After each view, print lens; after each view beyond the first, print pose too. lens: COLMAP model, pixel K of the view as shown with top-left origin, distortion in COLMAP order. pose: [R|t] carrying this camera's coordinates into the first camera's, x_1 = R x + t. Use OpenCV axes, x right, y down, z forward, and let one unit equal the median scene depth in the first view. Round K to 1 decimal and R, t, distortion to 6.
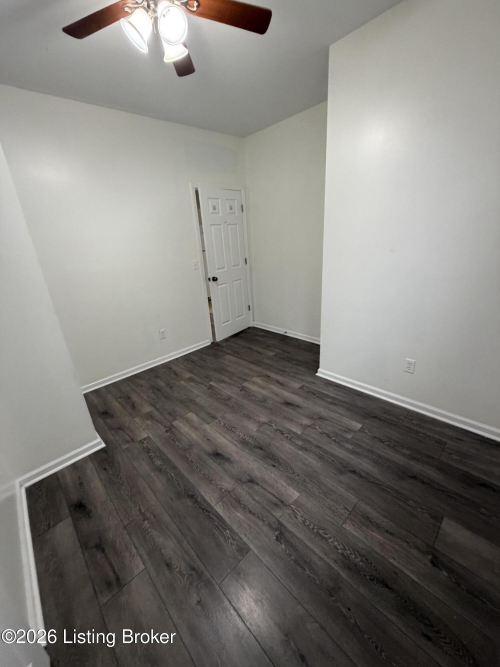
lens RADIAL K [[264.9, 0, 250.0], [0, 264.9, 333.5], [0, 0, 1]] dist [0.000818, 0.000015]
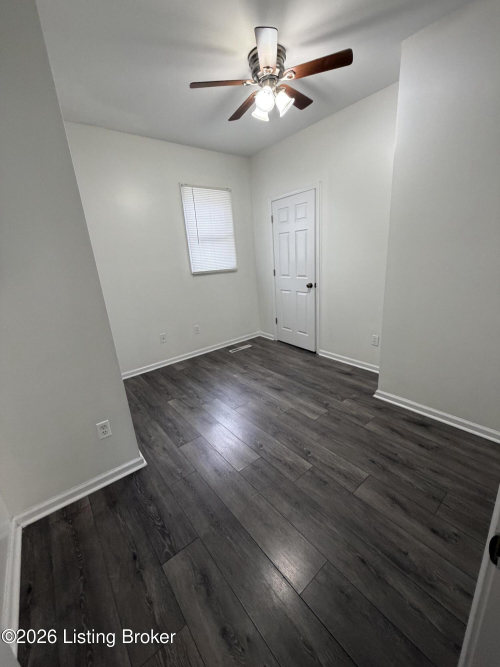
lens RADIAL K [[264.9, 0, 250.0], [0, 264.9, 333.5], [0, 0, 1]] dist [0.000818, 0.000015]
pose [[-0.987146, 0.109883, 0.116054, -0.151312], [0.157822, 0.784708, 0.599438, -0.590497], [-0.025201, 0.610049, -0.791963, 1.703793]]
